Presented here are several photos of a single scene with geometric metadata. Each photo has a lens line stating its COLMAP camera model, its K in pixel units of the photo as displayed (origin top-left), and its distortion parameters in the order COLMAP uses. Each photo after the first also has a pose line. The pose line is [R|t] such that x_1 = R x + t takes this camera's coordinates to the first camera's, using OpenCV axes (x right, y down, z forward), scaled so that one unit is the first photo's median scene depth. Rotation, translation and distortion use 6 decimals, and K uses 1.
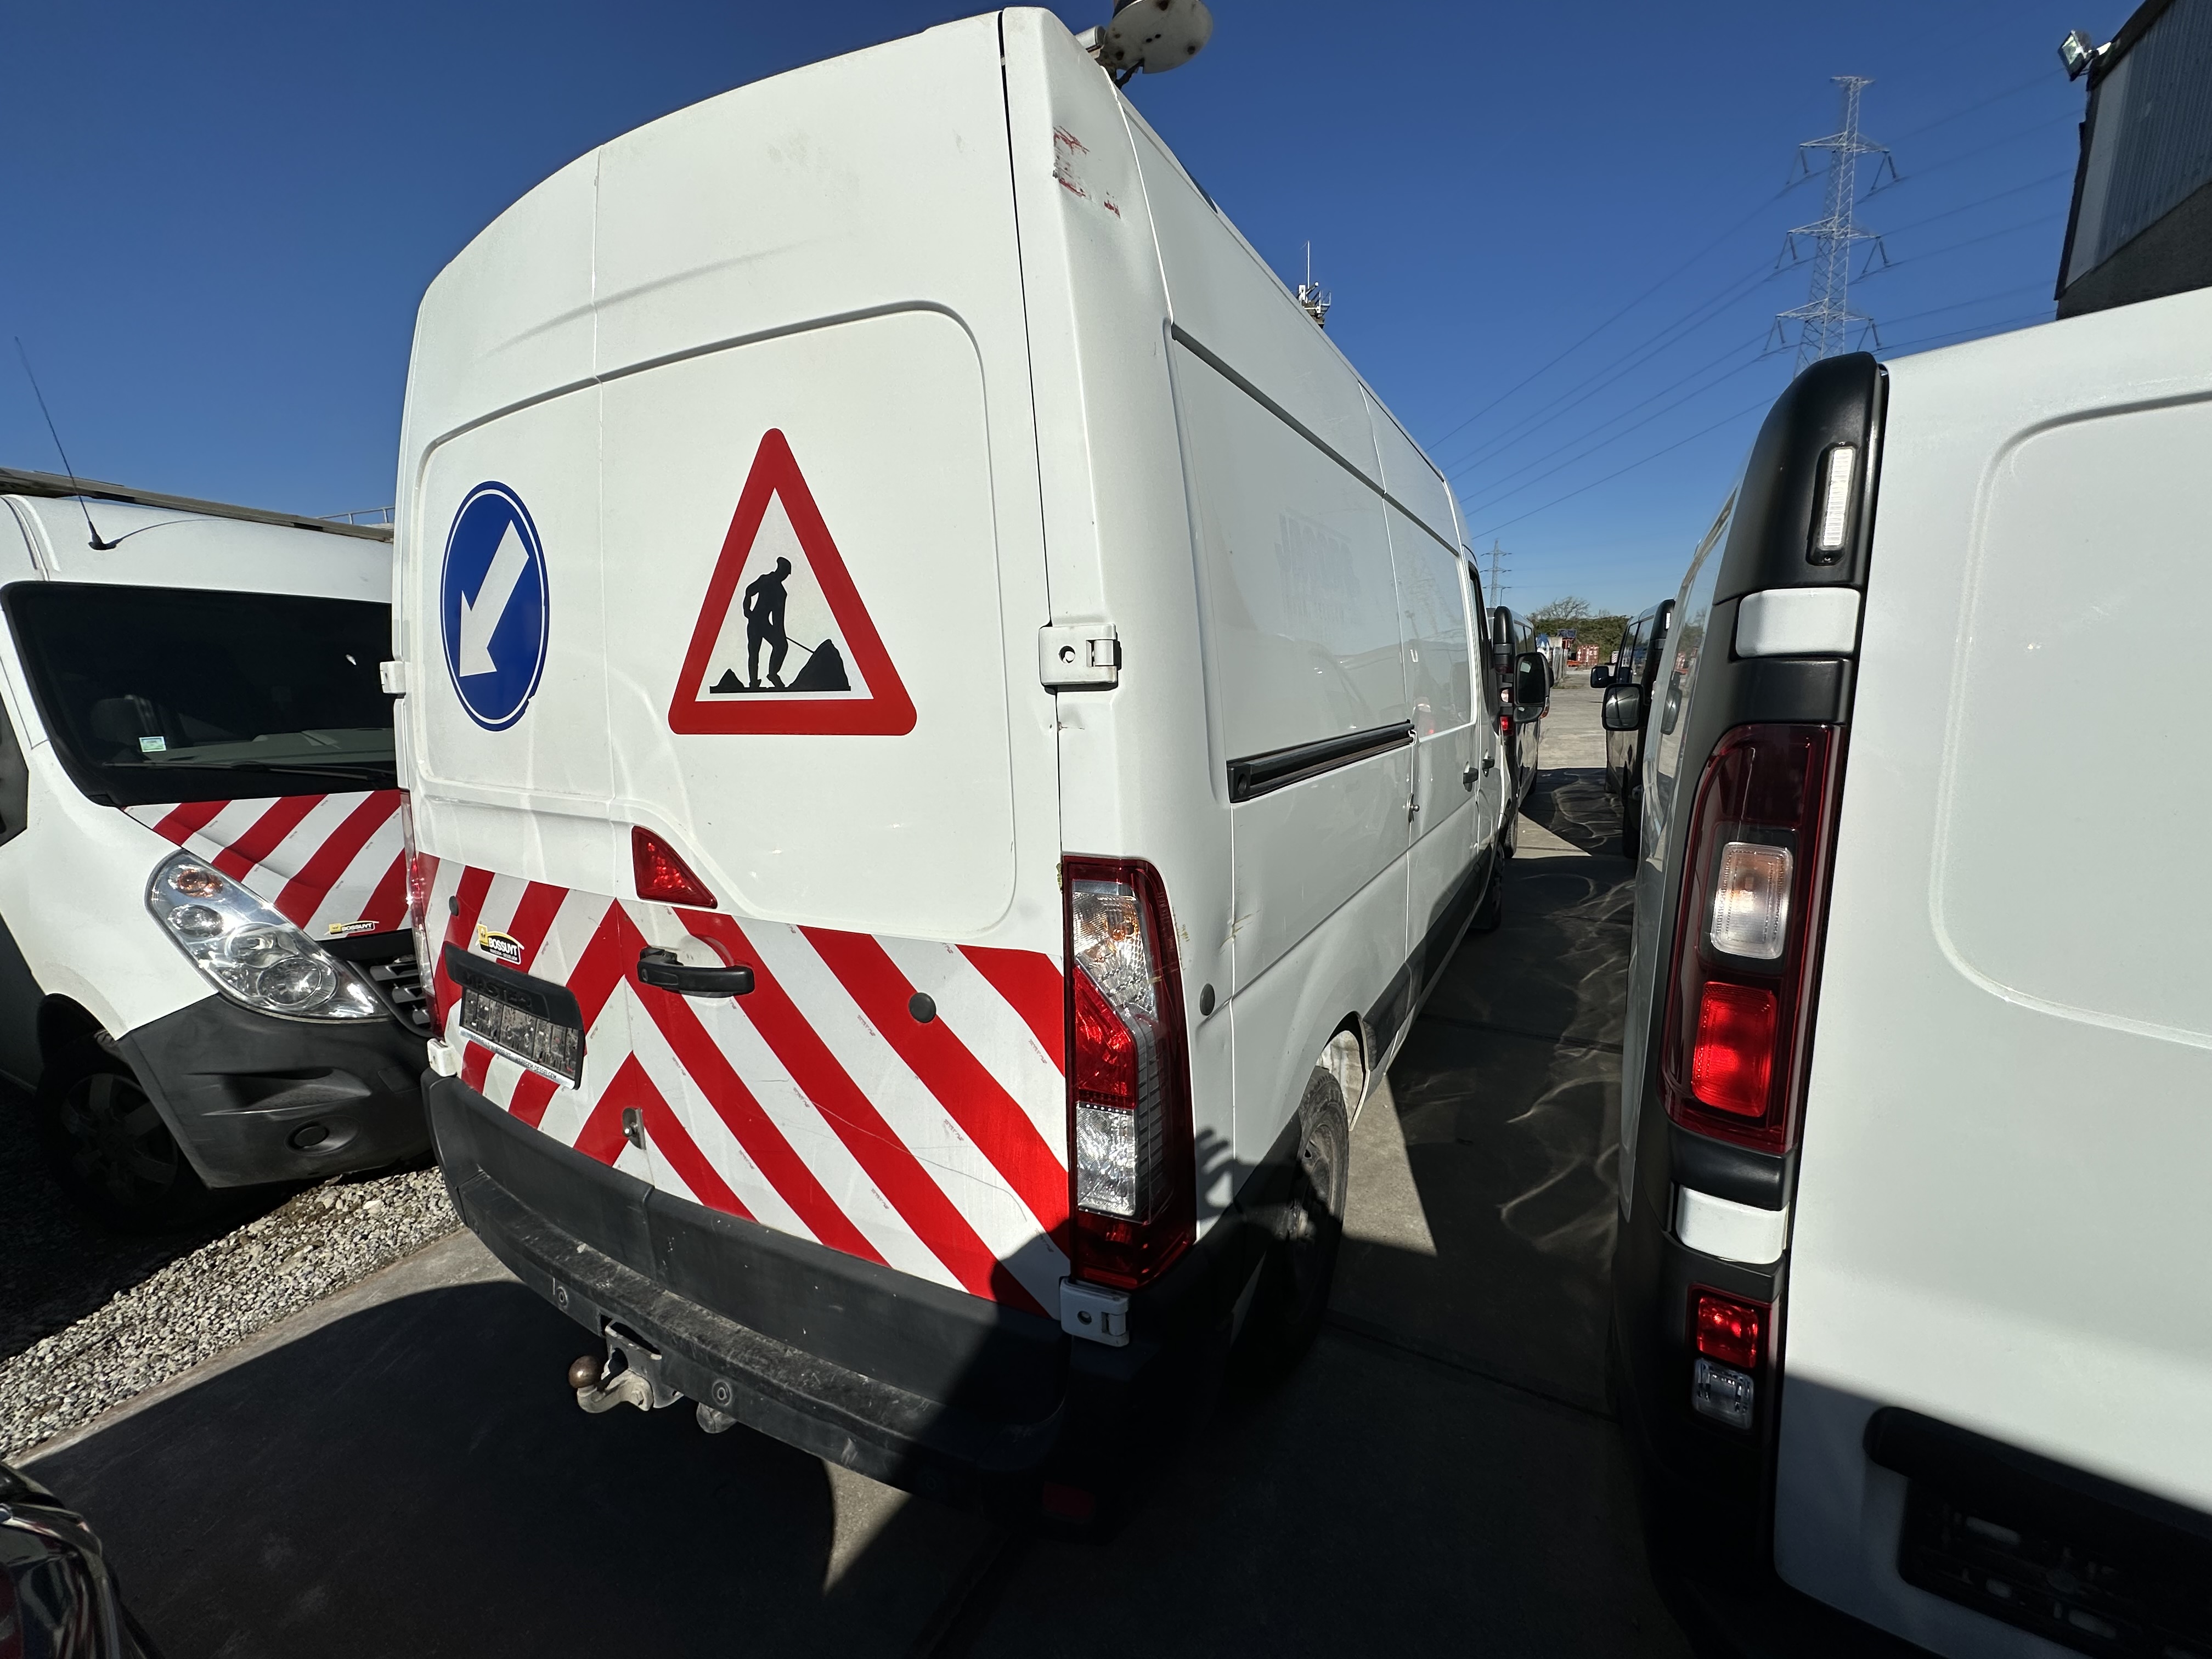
lens RADIAL K [[892.9, 0, 1101.3], [0, 892.9, 824.8], [0, 0, 1]] dist [-0.001259, 0.000199]
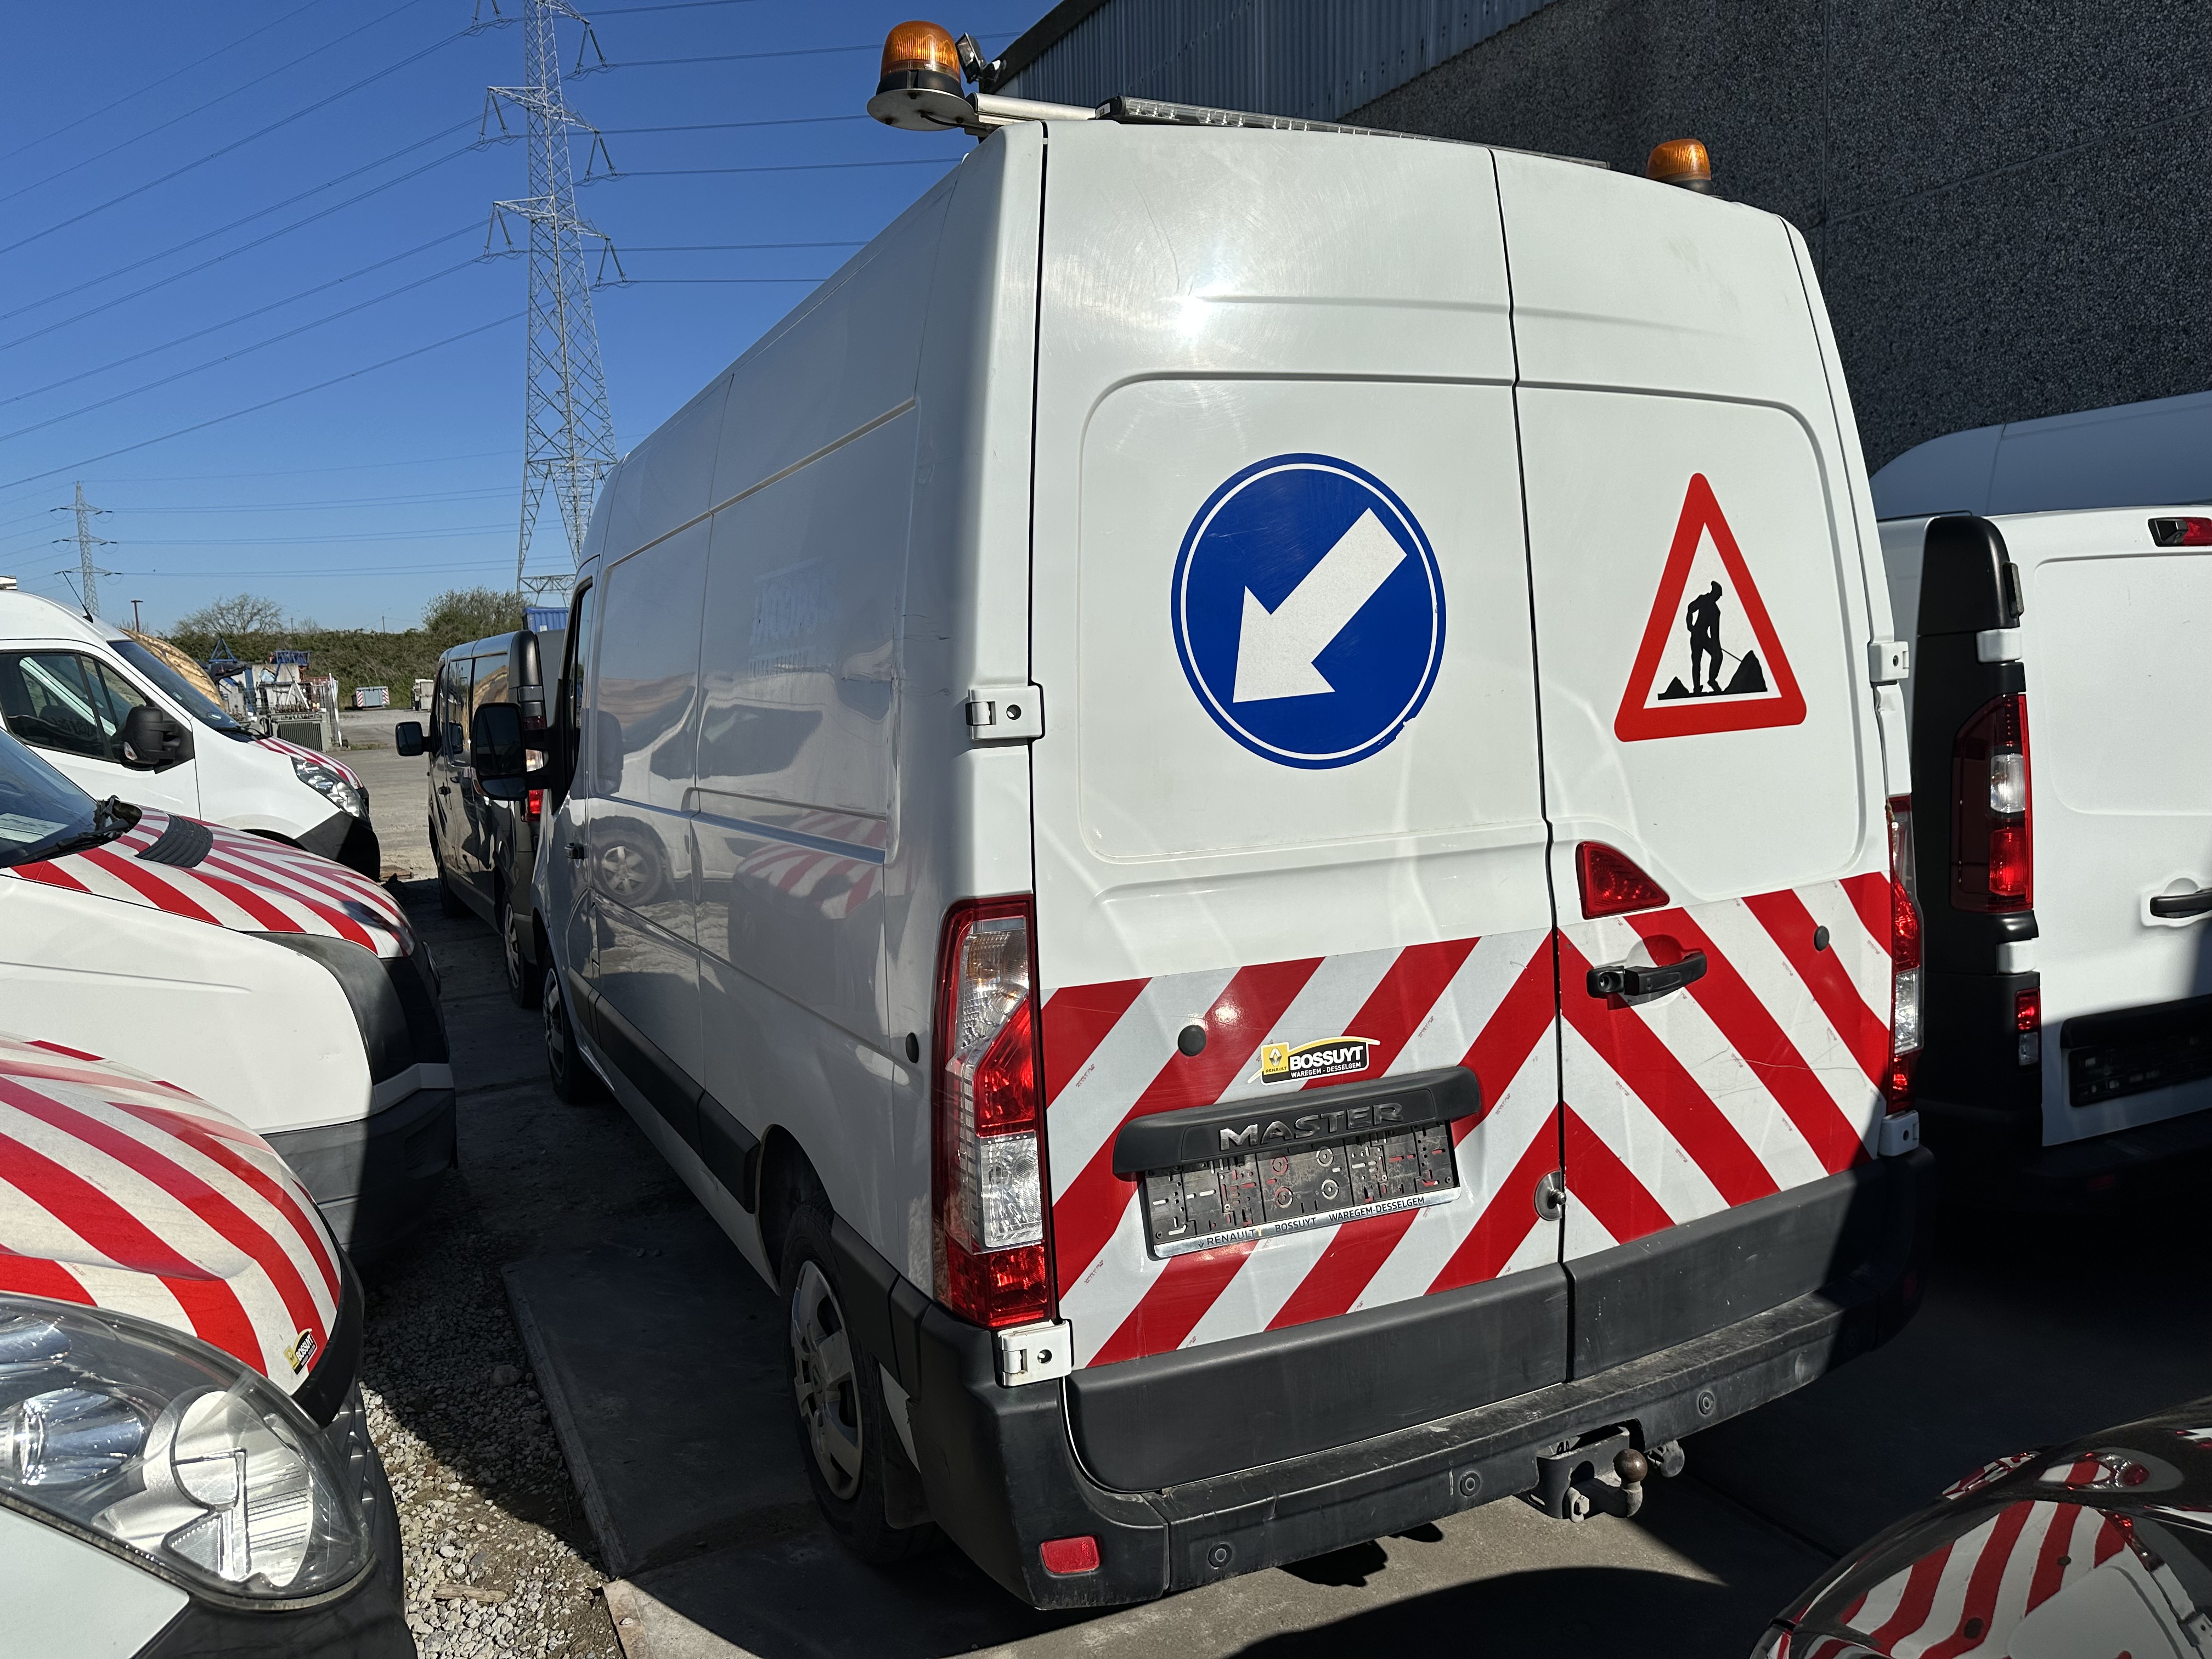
lens RADIAL K [[1571.5, 0, 1106.5], [0, 1571.5, 830.9], [0, 0, 1]] dist [0.027950, -0.025763]
pose [[0.550319, -0.088944, 0.830203, -2.461831], [0.173243, 0.984835, -0.009328, -0.092941], [-0.816784, 0.148960, 0.557383, 0.527570]]
